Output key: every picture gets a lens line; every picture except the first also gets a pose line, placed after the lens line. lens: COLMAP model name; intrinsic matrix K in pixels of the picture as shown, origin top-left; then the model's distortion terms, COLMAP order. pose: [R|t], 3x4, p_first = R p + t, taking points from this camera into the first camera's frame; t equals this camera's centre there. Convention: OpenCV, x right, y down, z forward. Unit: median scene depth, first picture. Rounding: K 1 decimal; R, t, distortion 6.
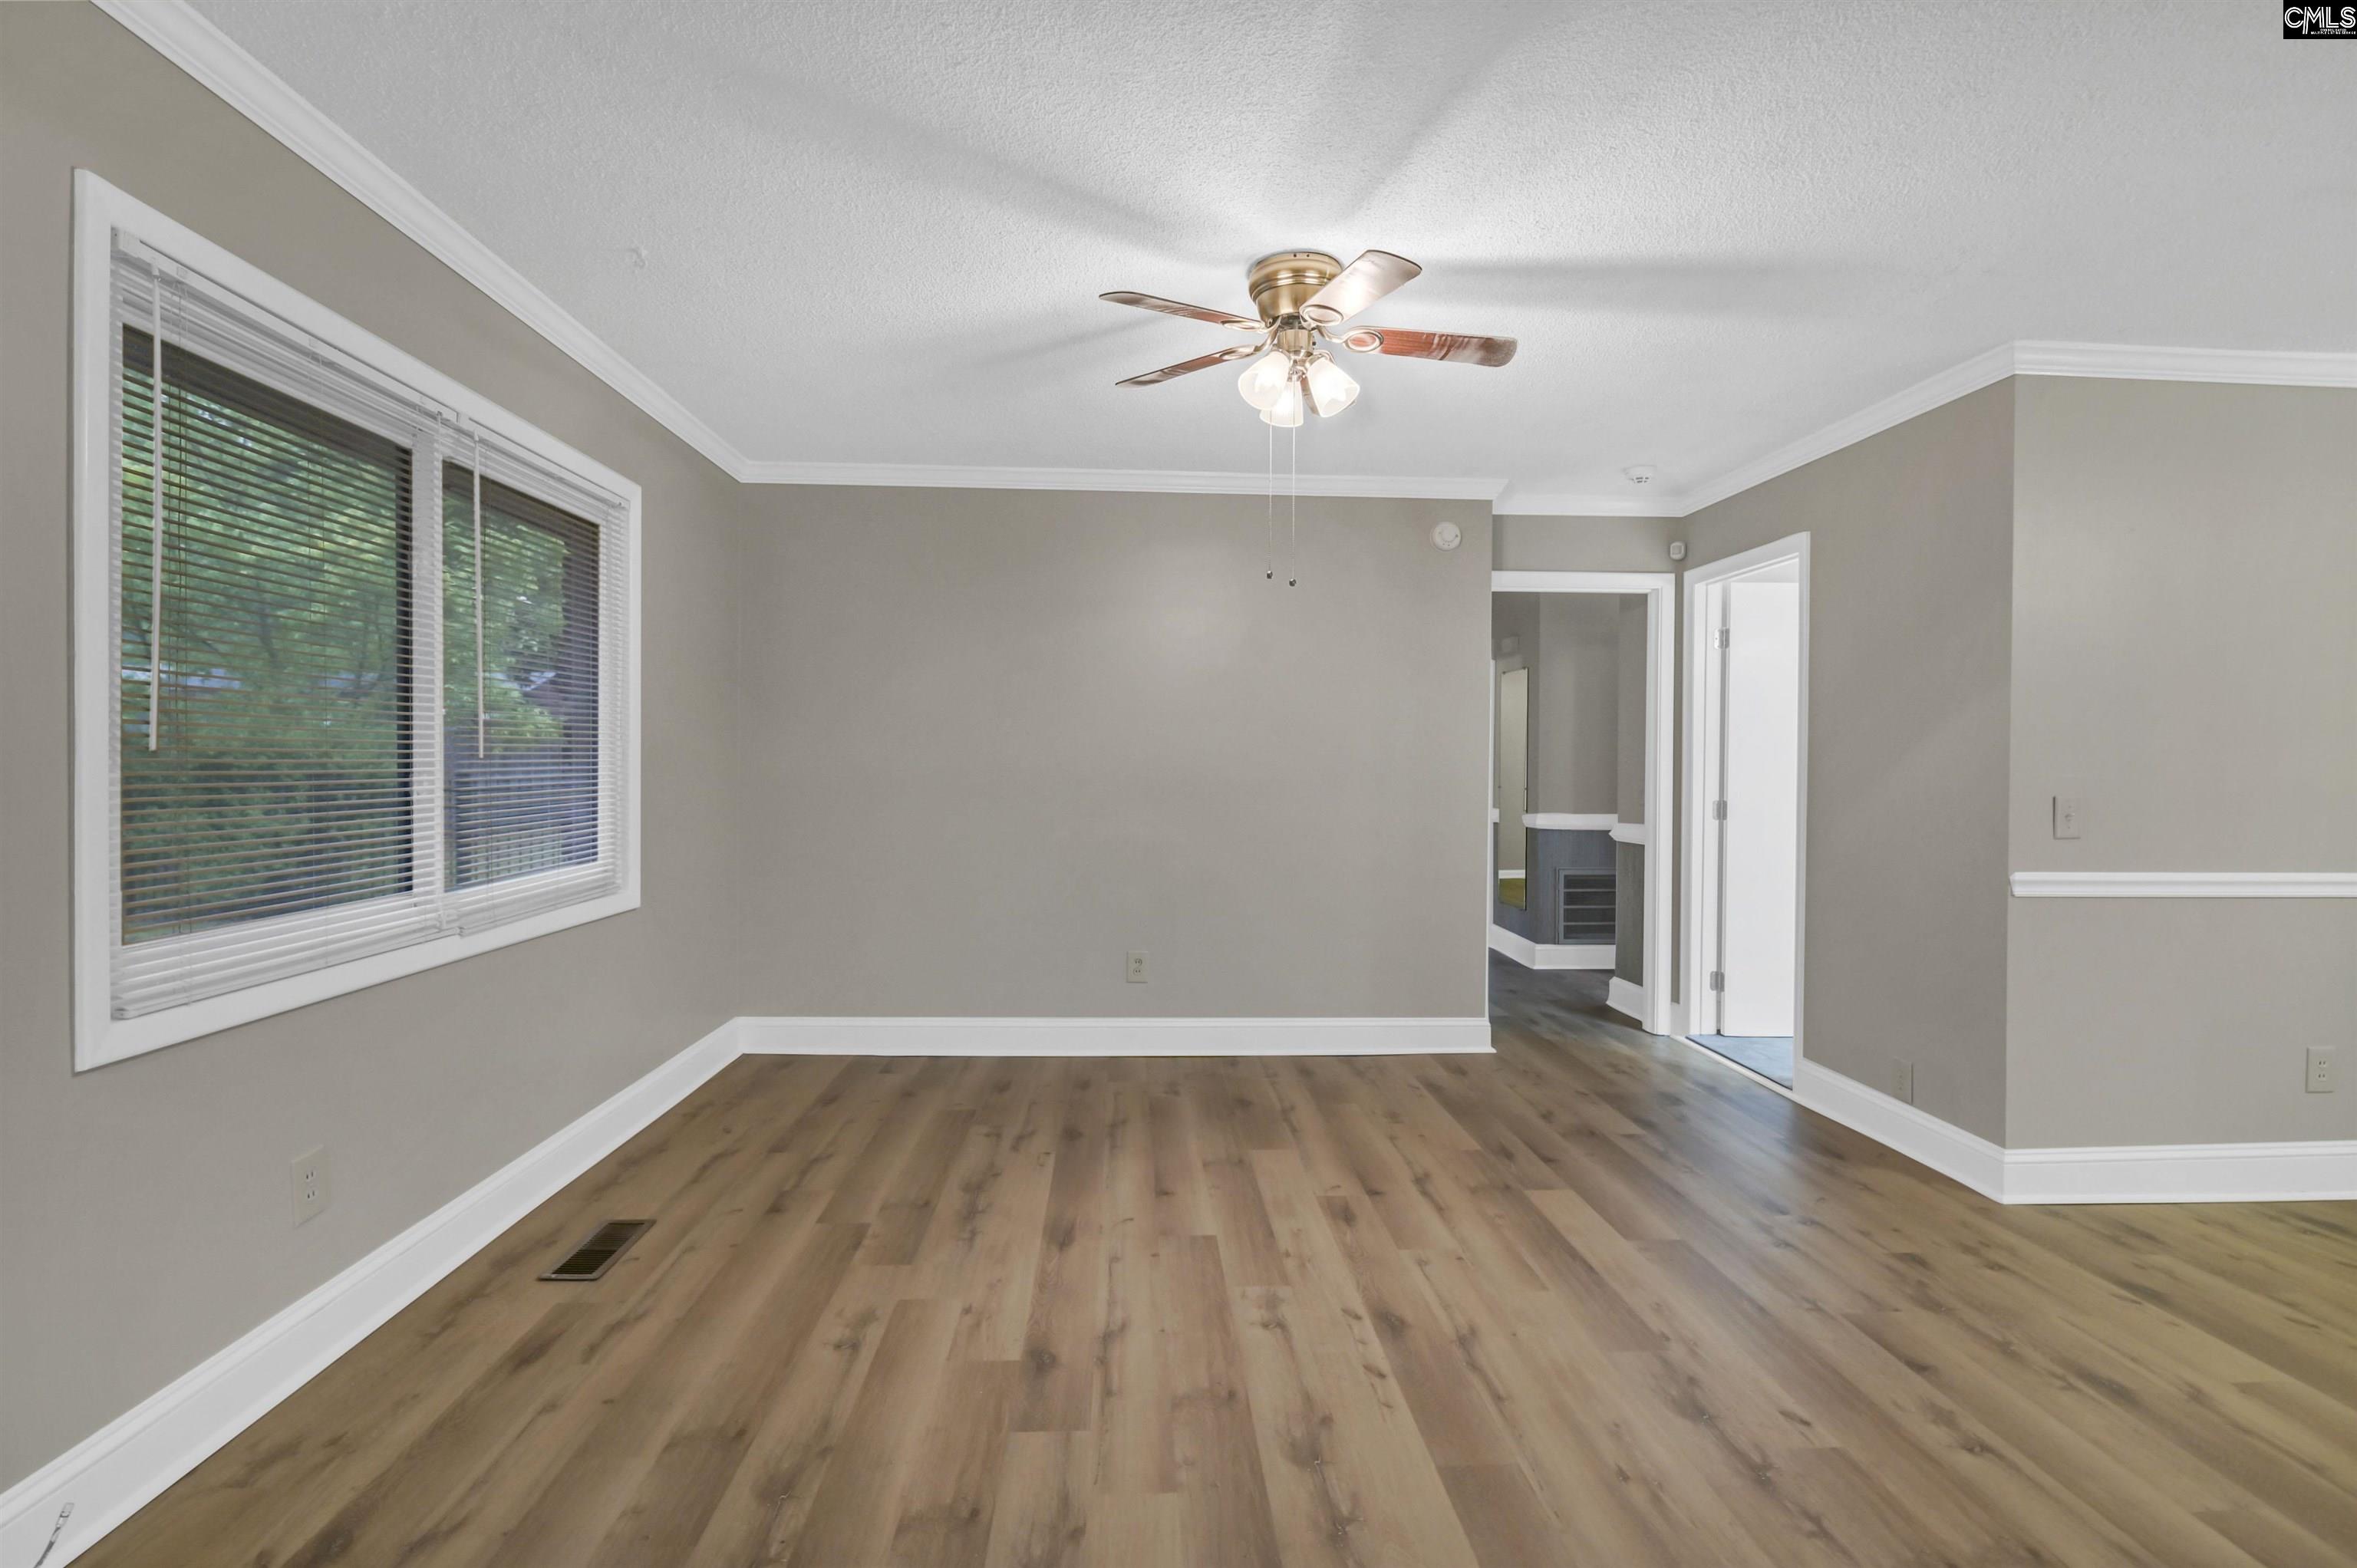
lens RADIAL K [[1129.7, 0, 1177.3], [0, 1129.7, 774.4], [0, 0, 1]] dist [0.000310, -0.008196]
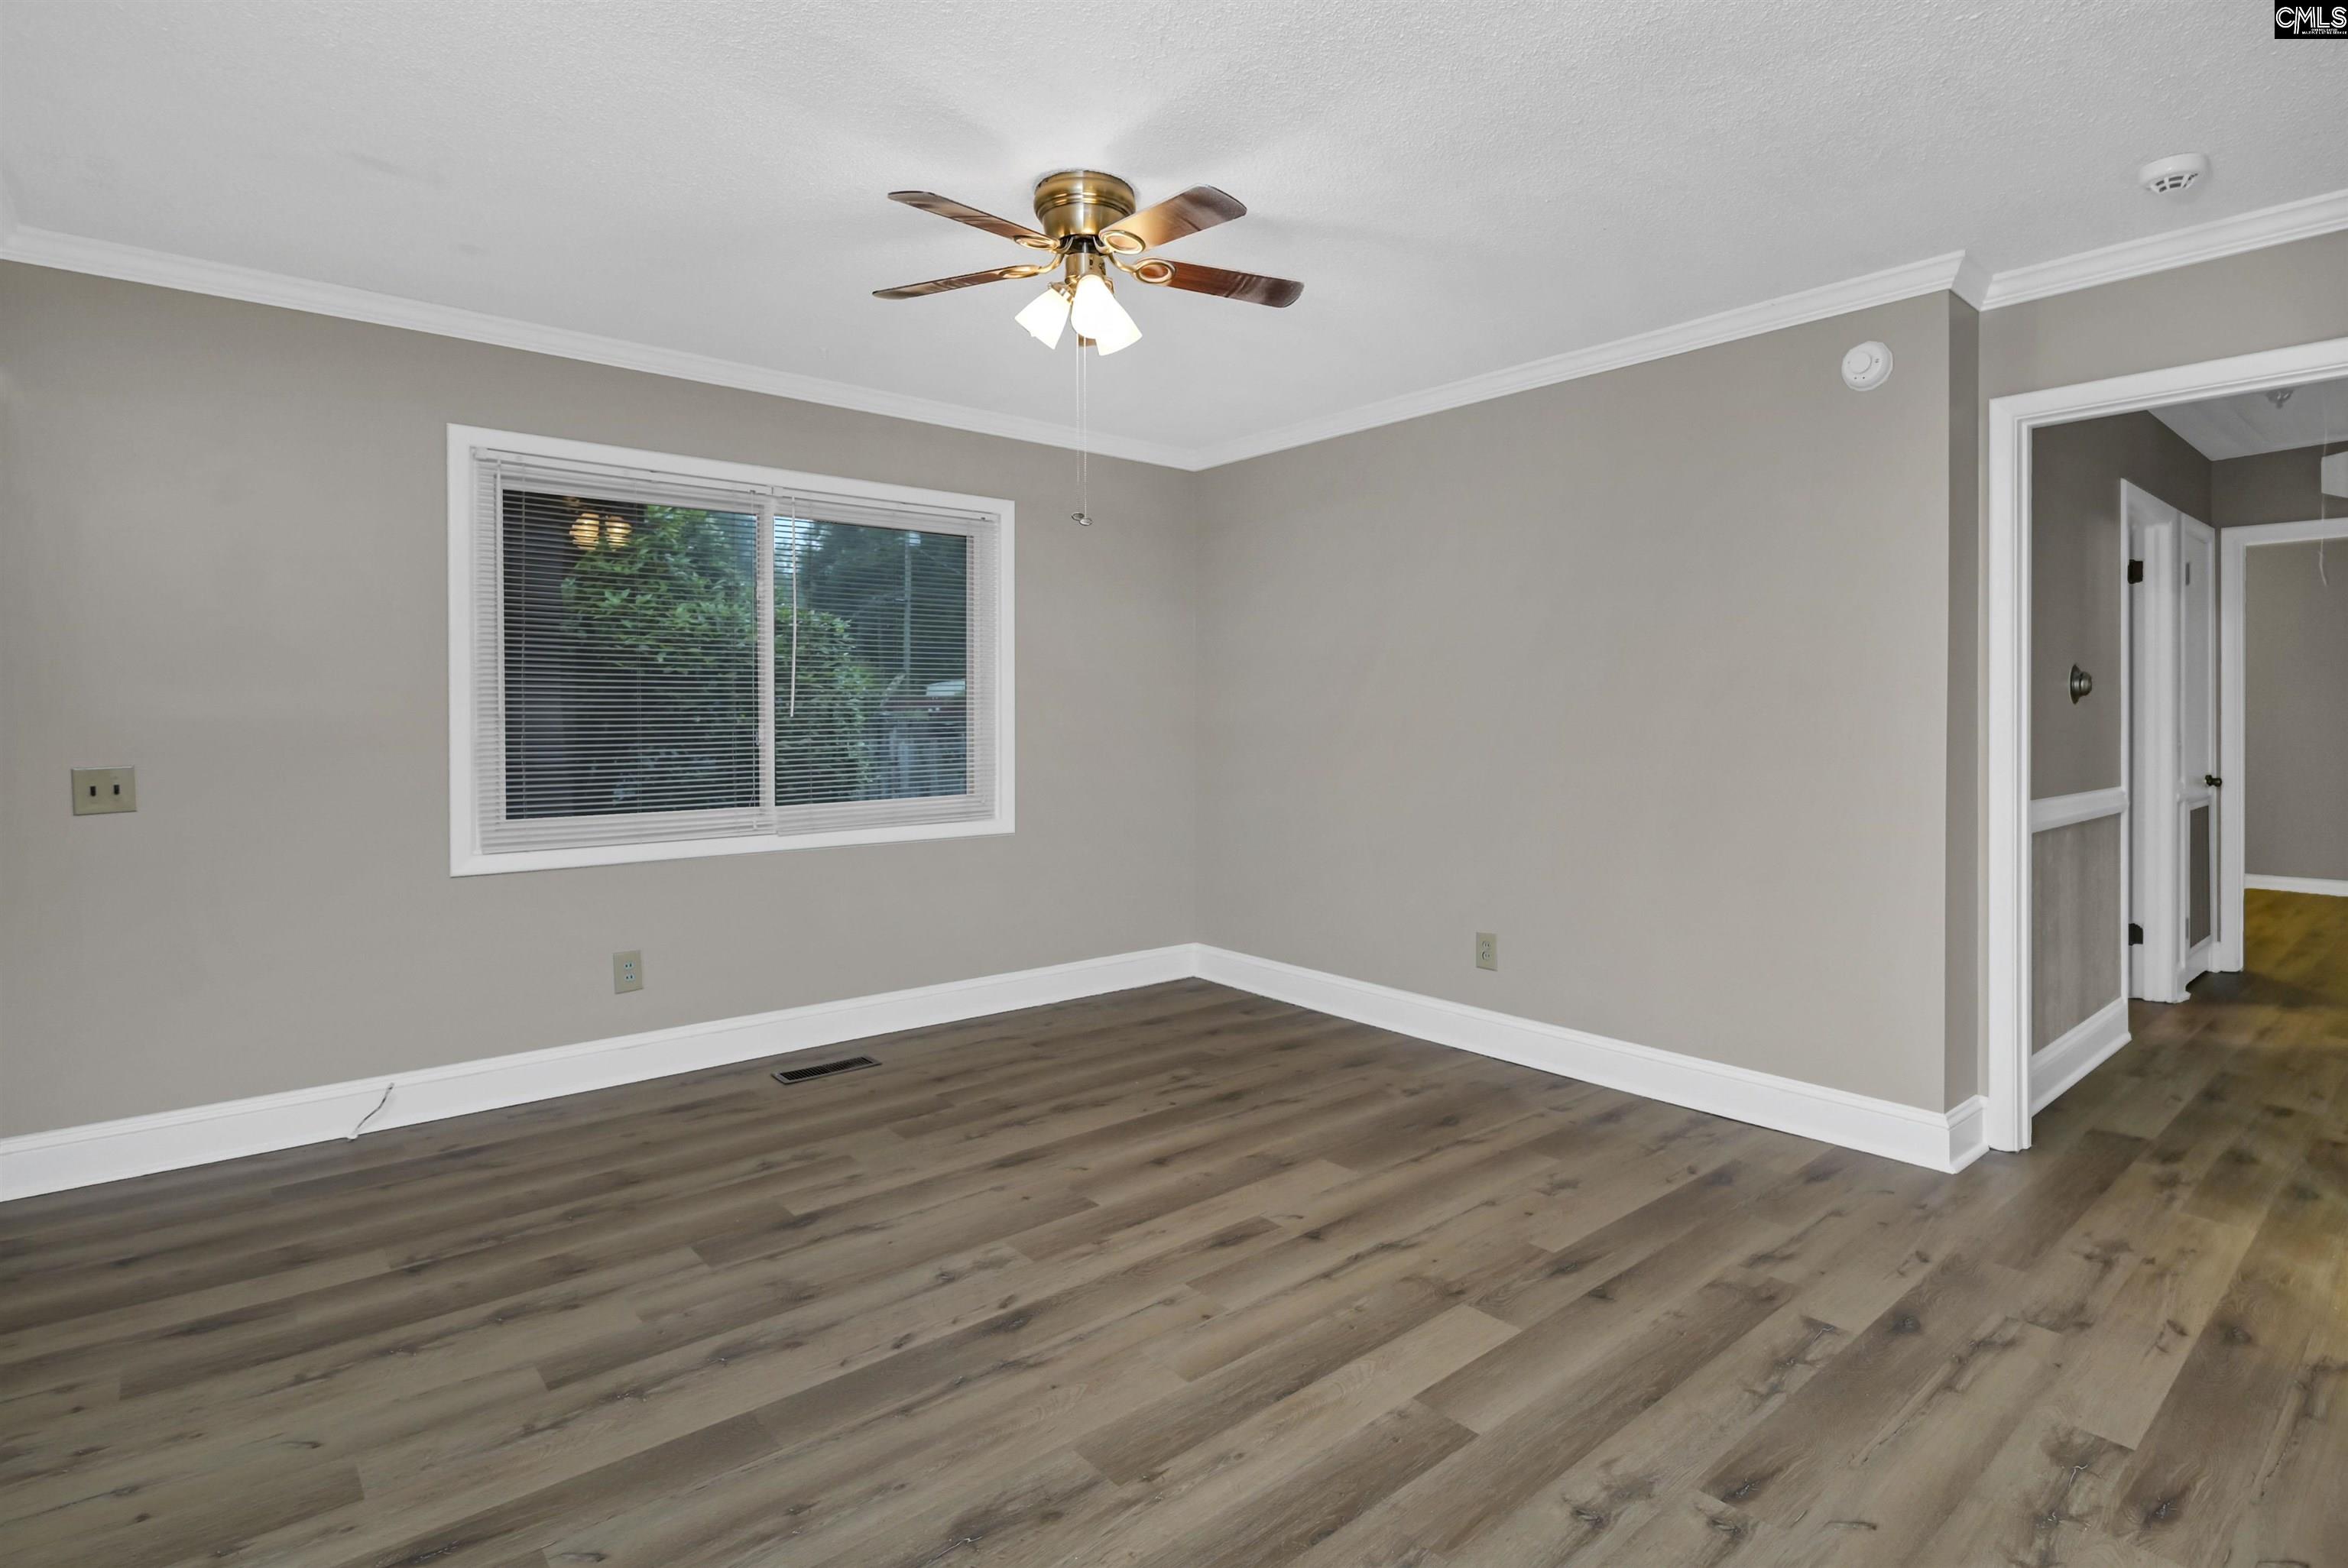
lens RADIAL K [[1187.9, 0, 1222.1], [0, 1187.9, 734.5], [0, 0, 1]] dist [0.002328, -0.011785]
pose [[0.620252, 0.003945, -0.784393, 1.022321], [-0.000048, 0.999988, 0.004991, 0.001448], [0.784403, -0.003058, 0.620244, 0.520795]]
